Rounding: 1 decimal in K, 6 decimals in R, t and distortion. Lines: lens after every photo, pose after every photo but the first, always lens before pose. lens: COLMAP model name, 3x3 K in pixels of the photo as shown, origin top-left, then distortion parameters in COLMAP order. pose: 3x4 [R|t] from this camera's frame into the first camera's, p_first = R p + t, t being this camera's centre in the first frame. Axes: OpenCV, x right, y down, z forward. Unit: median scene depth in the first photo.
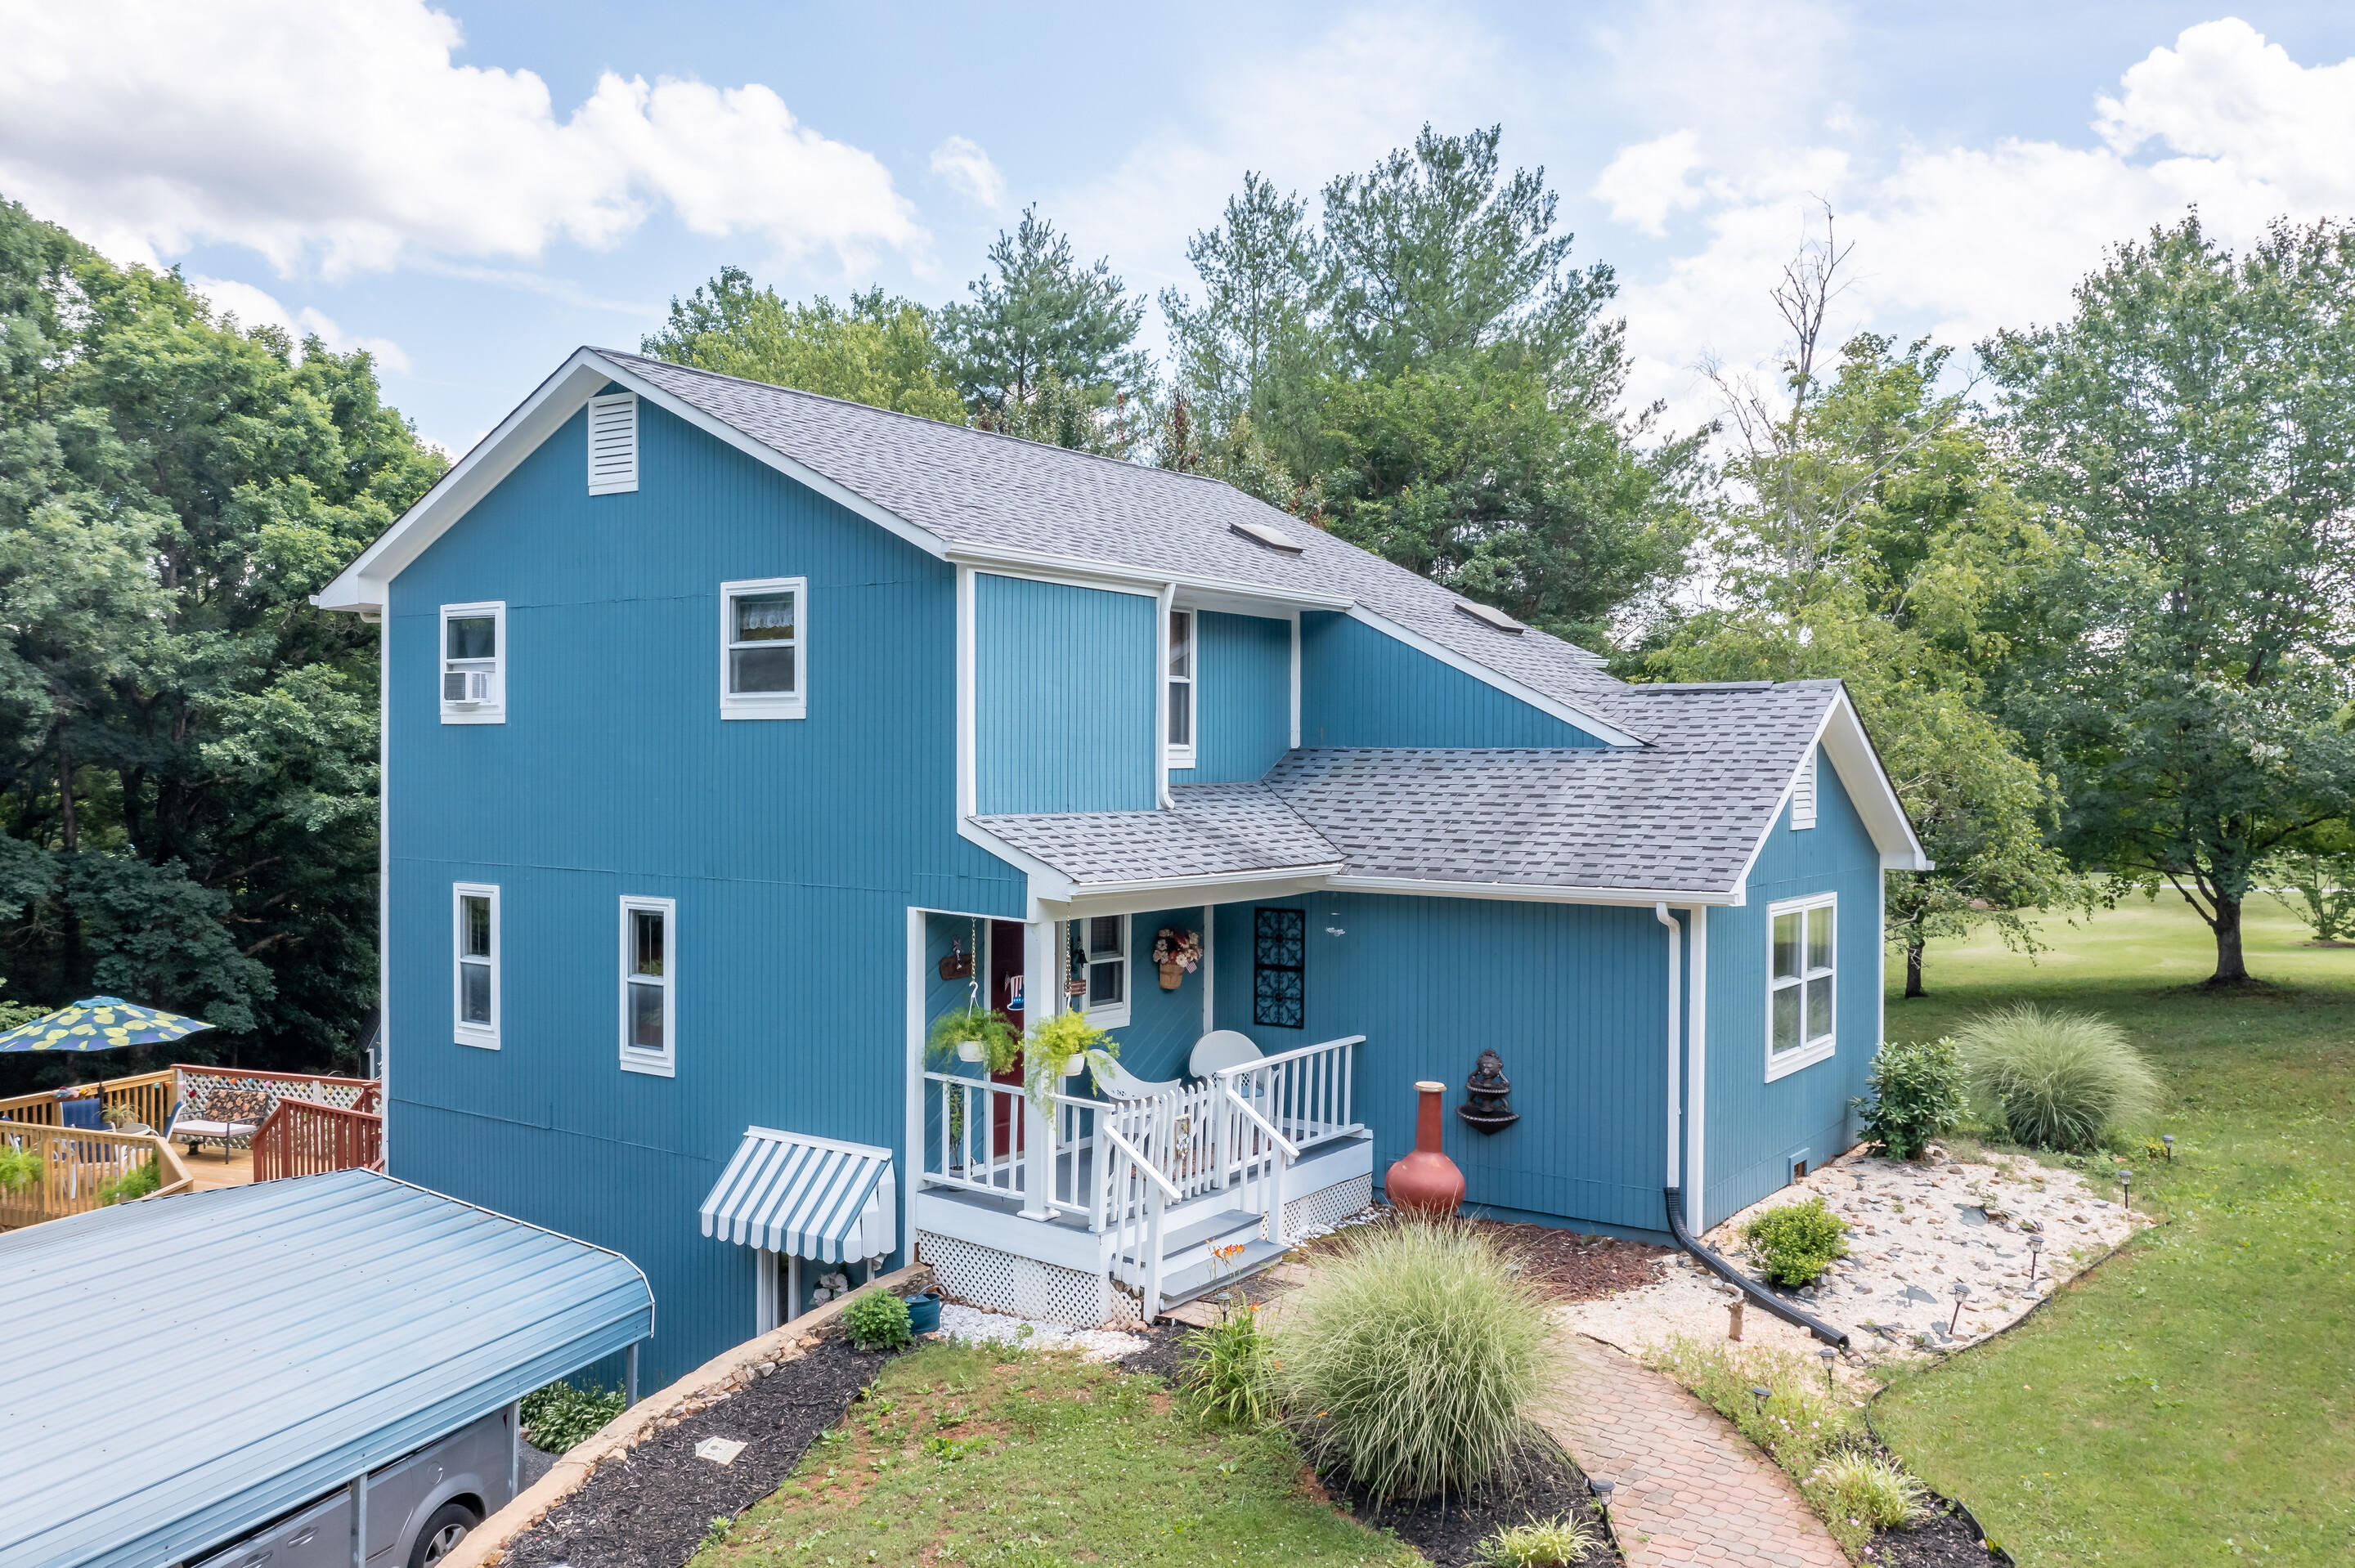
lens RADIAL K [[1868.5, 0, 1172.5], [0, 1868.5, 794.9], [0, 0, 1]] dist [-0.008530, -0.006109]
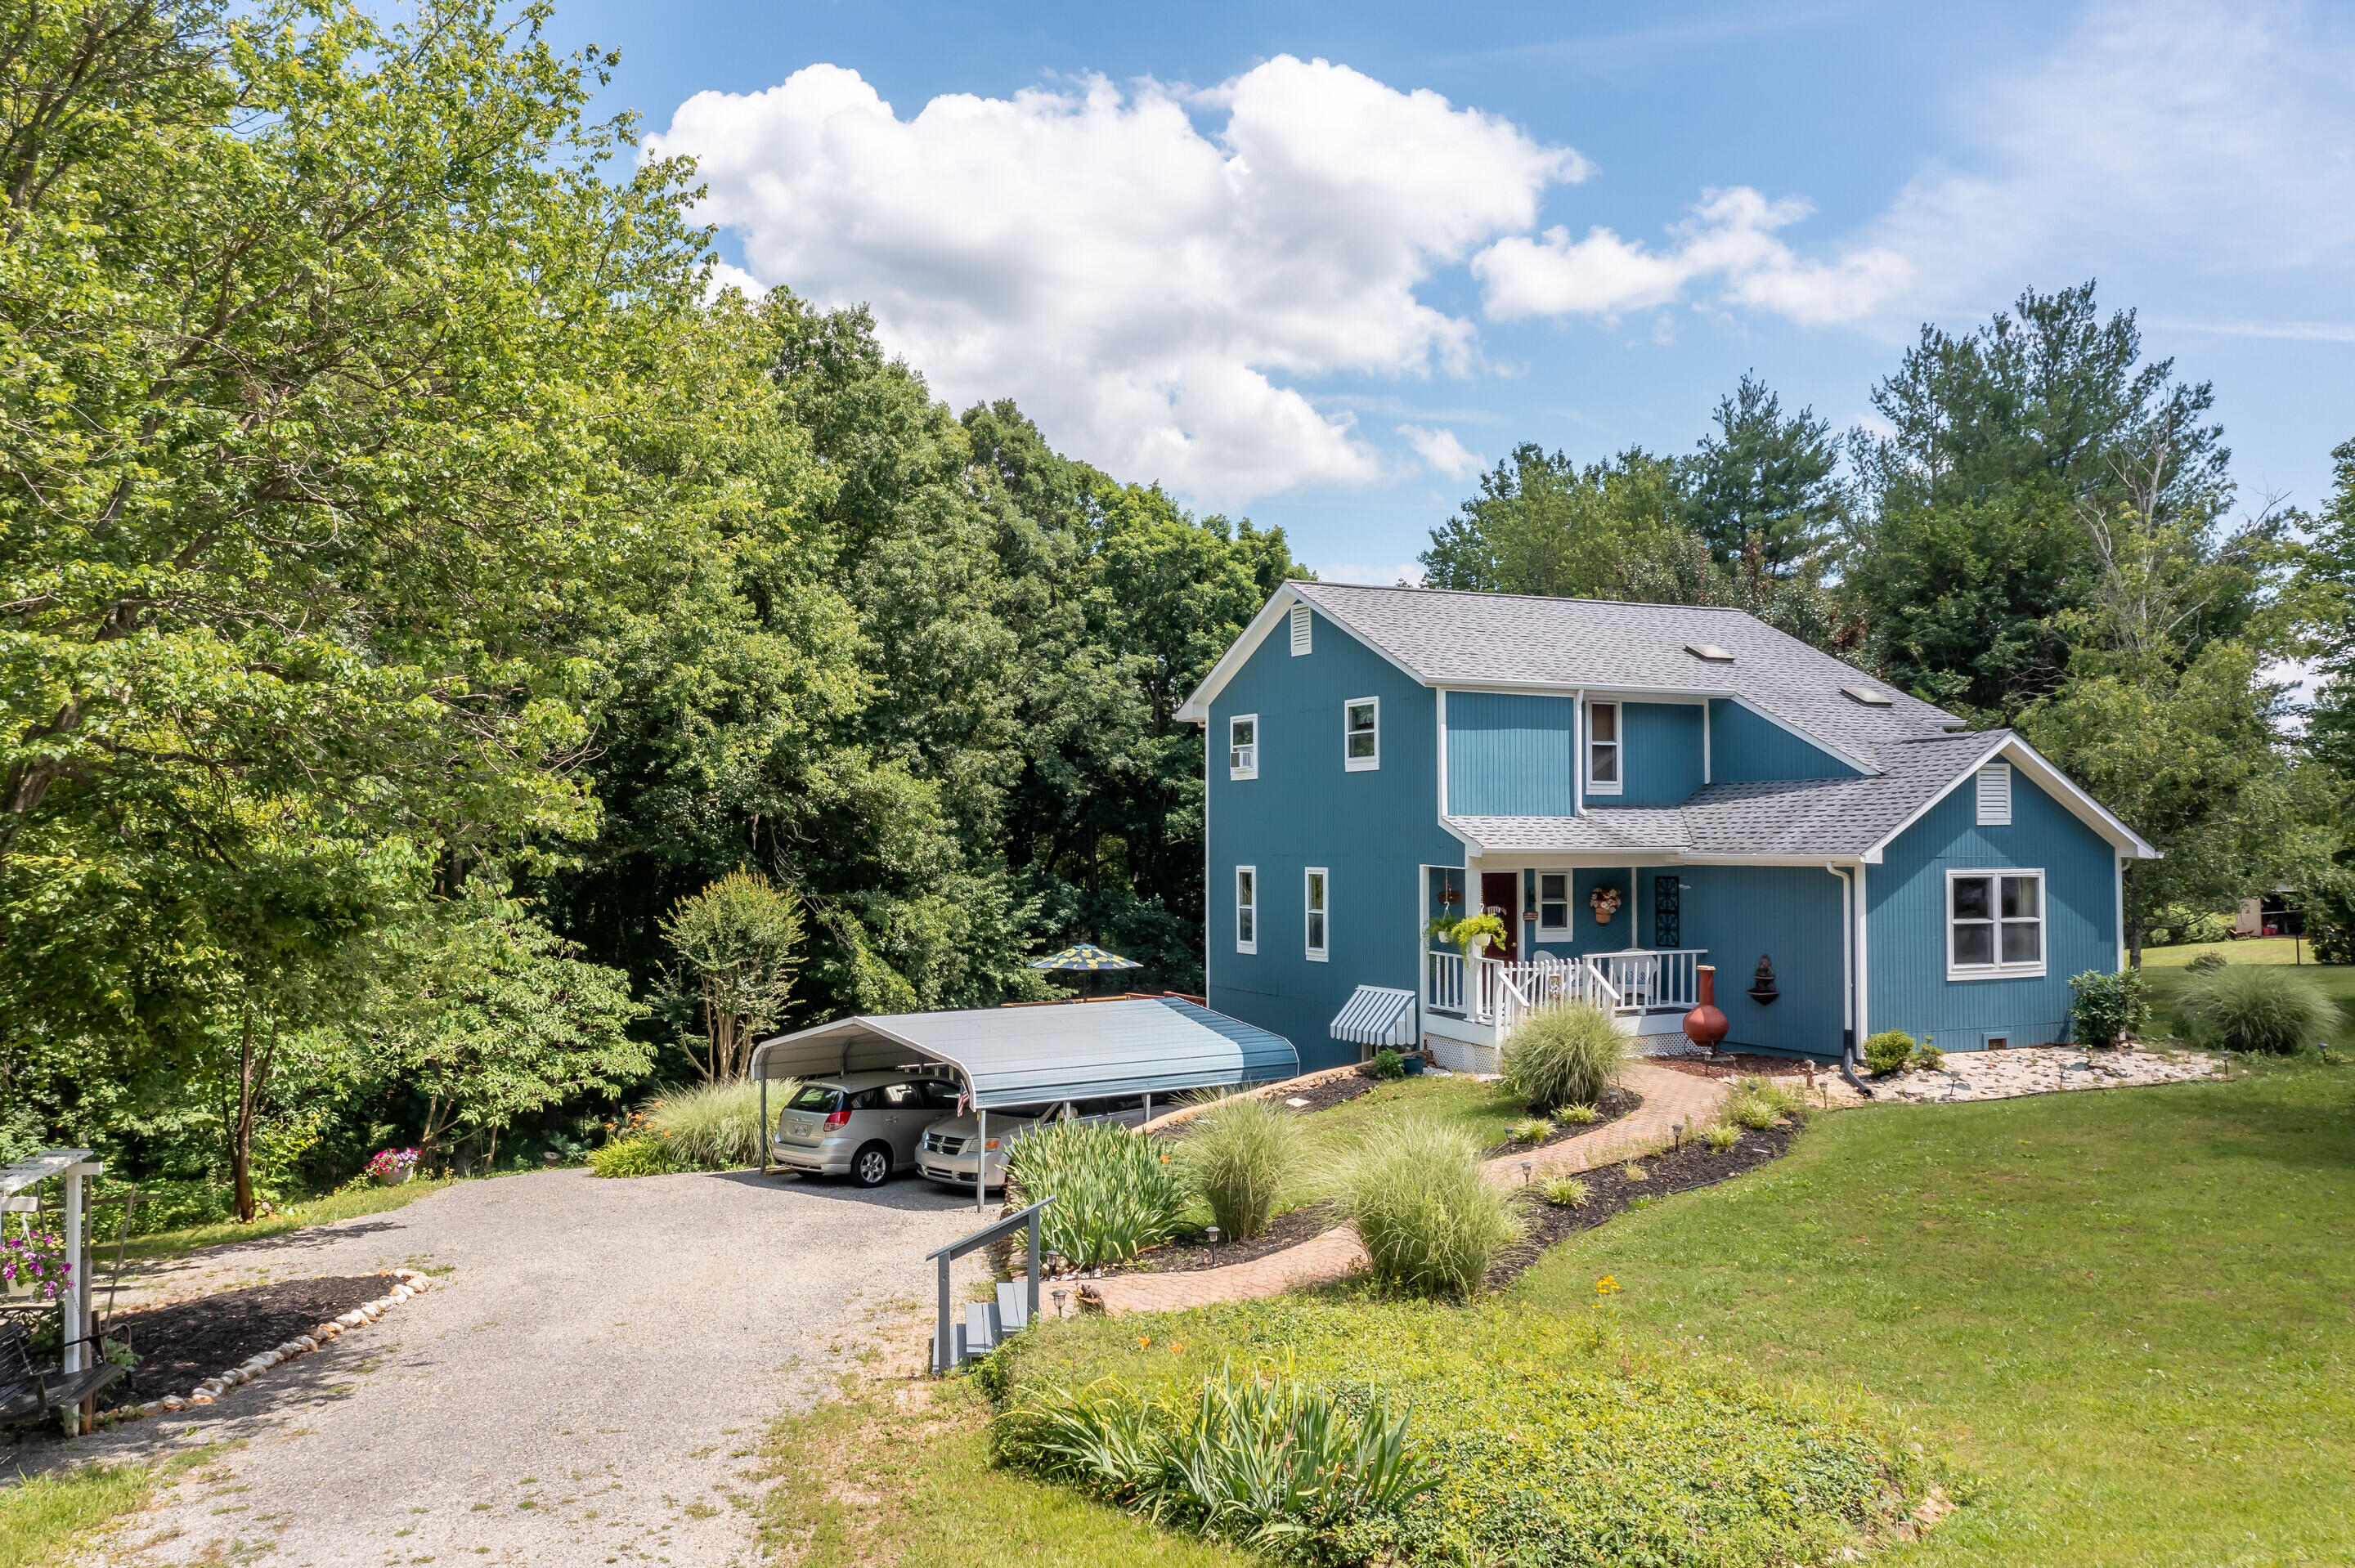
lens RADIAL K [[1868.5, 0, 1179.9], [0, 1868.5, 790.3], [0, 0, 1]] dist [-0.008530, -0.006109]
pose [[0.875913, -0.022361, -0.481951, 0.448869], [-0.000819, 0.998855, -0.047832, 0.059011], [0.482469, 0.042292, 0.874892, -0.638646]]
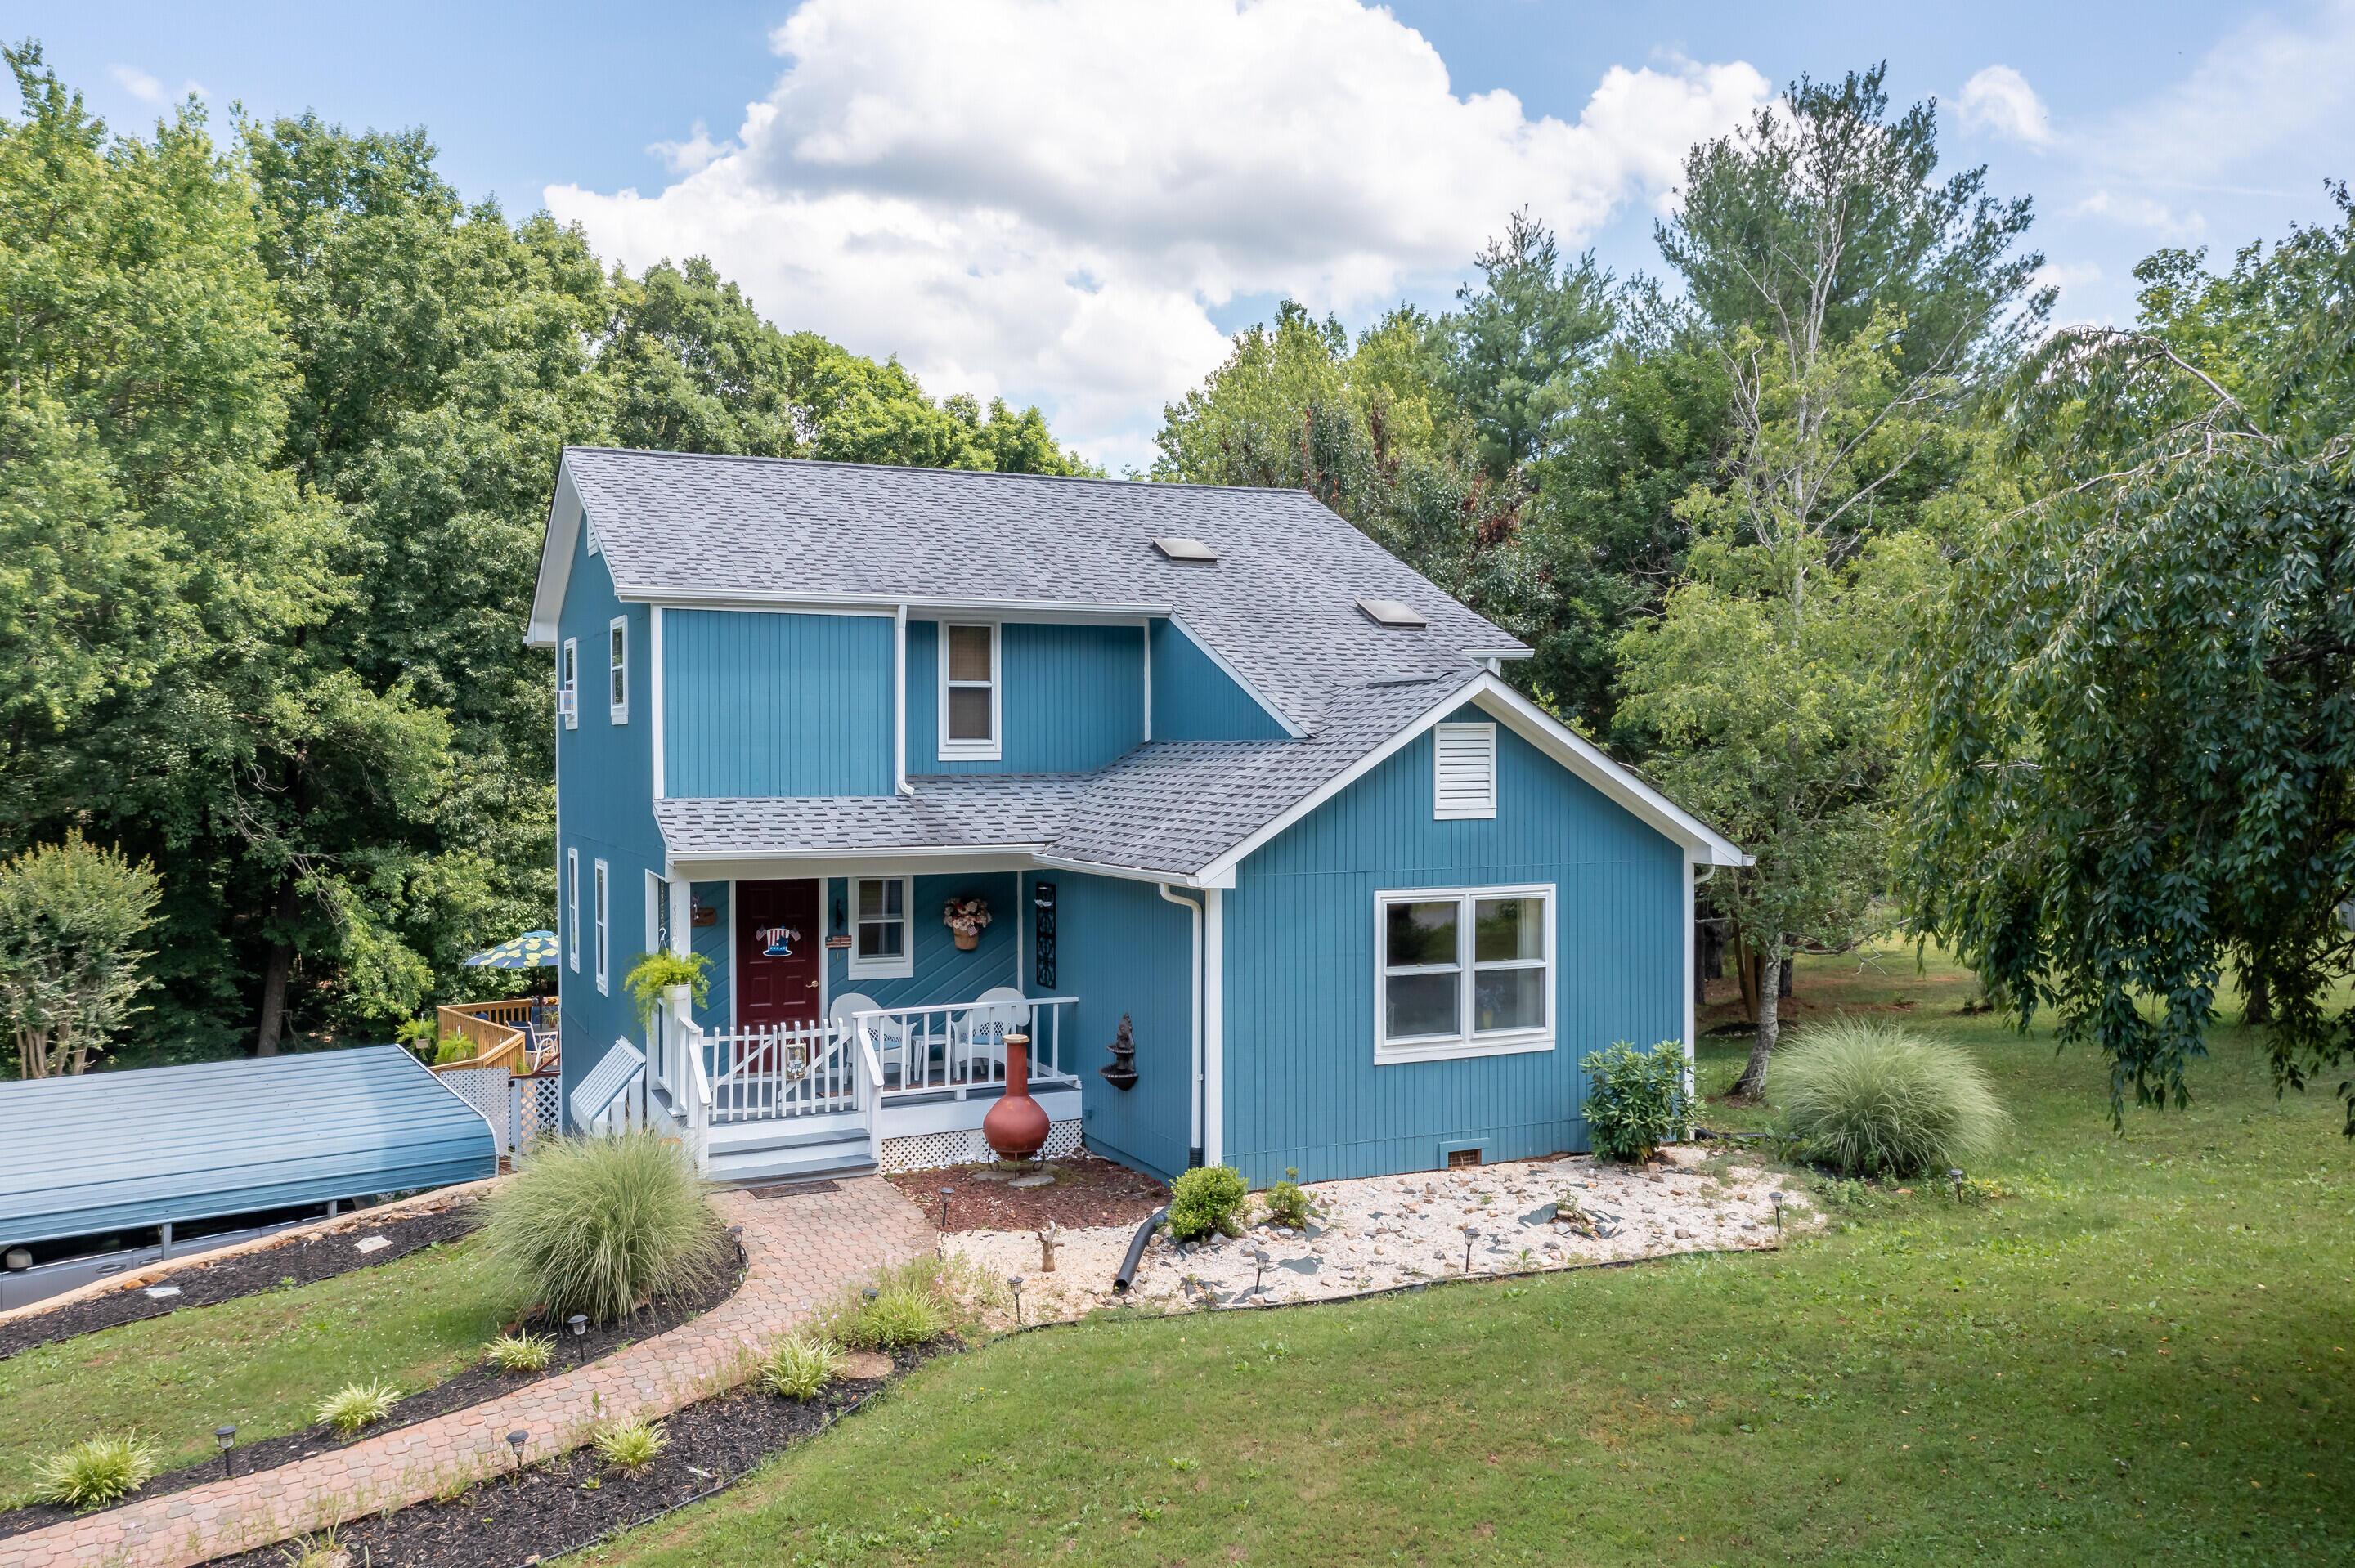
lens RADIAL K [[1868.5, 0, 1171.2], [0, 1868.5, 783.9], [0, 0, 1]] dist [-0.008530, -0.006109]
pose [[0.869192, 0.001822, -0.494472, 0.632672], [-0.002265, 0.999997, -0.000295, 0.000553], [0.494470, 0.001376, 0.869194, 0.043600]]
